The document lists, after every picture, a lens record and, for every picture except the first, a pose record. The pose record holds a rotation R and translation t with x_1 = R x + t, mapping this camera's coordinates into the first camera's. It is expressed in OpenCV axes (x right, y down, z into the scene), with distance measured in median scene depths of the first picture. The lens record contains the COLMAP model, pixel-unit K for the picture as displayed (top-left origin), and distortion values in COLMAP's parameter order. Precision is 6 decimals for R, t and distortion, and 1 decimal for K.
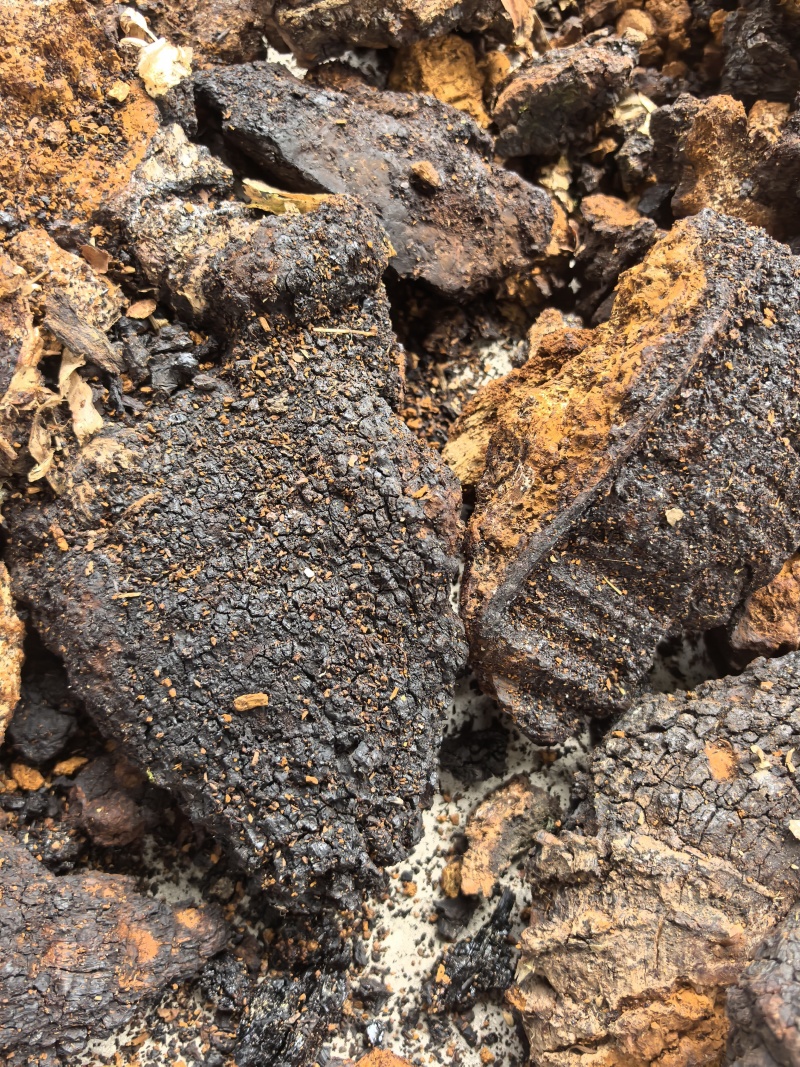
lens RADIAL K [[855.6, 0, 398.8], [0, 855.6, 534.2], [0, 0, 1]] dist [0.003429, -0.021578]
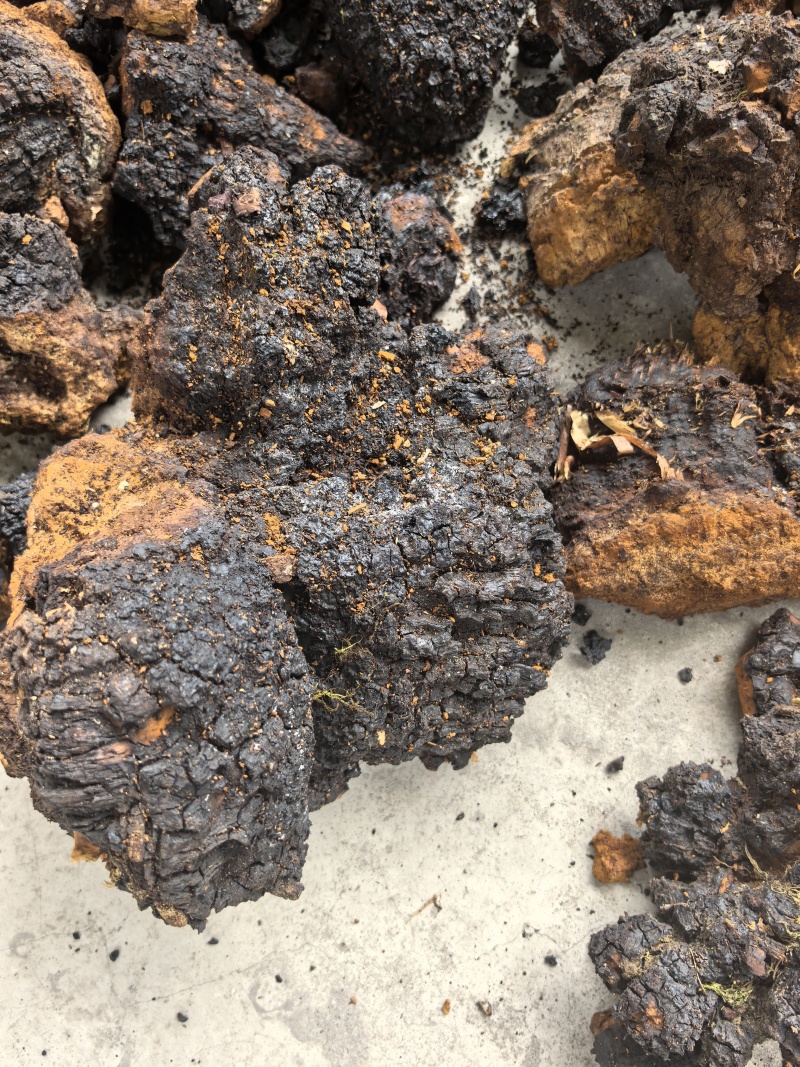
lens RADIAL K [[855.6, 0, 400.7], [0, 855.6, 533.0], [0, 0, 1]] dist [0.003429, -0.021578]
pose [[0.955939, 0.194618, -0.219781, 0.361153], [-0.196202, 0.980452, 0.014819, 1.101055], [0.218369, 0.028955, 0.975437, -0.572464]]
